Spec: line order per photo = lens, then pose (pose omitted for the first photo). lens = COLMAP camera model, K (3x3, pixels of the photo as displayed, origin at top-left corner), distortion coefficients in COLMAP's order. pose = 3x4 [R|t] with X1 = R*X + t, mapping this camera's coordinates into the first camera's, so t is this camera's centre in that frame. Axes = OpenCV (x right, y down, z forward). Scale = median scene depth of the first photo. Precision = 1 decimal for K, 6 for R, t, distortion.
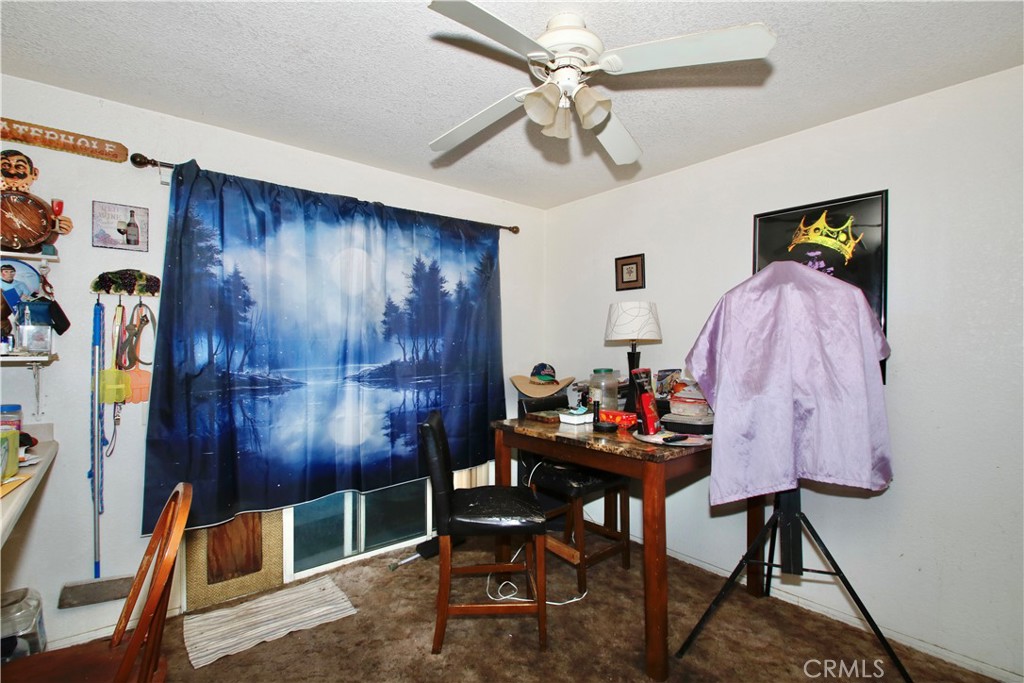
lens RADIAL K [[475.3, 0, 511.8], [0, 475.3, 346.7], [0, 0, 1]] dist [-0.010592, -0.006677]
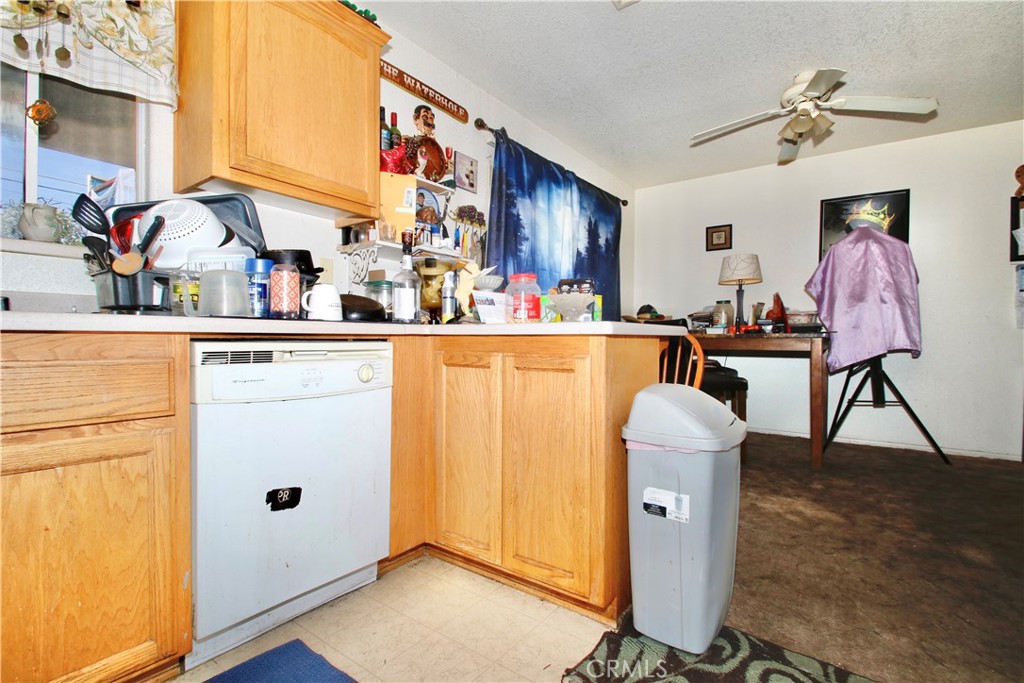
lens RADIAL K [[475.3, 0, 510.0], [0, 475.3, 339.8], [0, 0, 1]] dist [-0.010592, -0.006677]
pose [[0.971930, -0.002189, 0.235261, -0.974655], [0.000776, 0.999981, 0.006100, 0.196293], [-0.235270, -0.005746, 0.971913, -0.314595]]
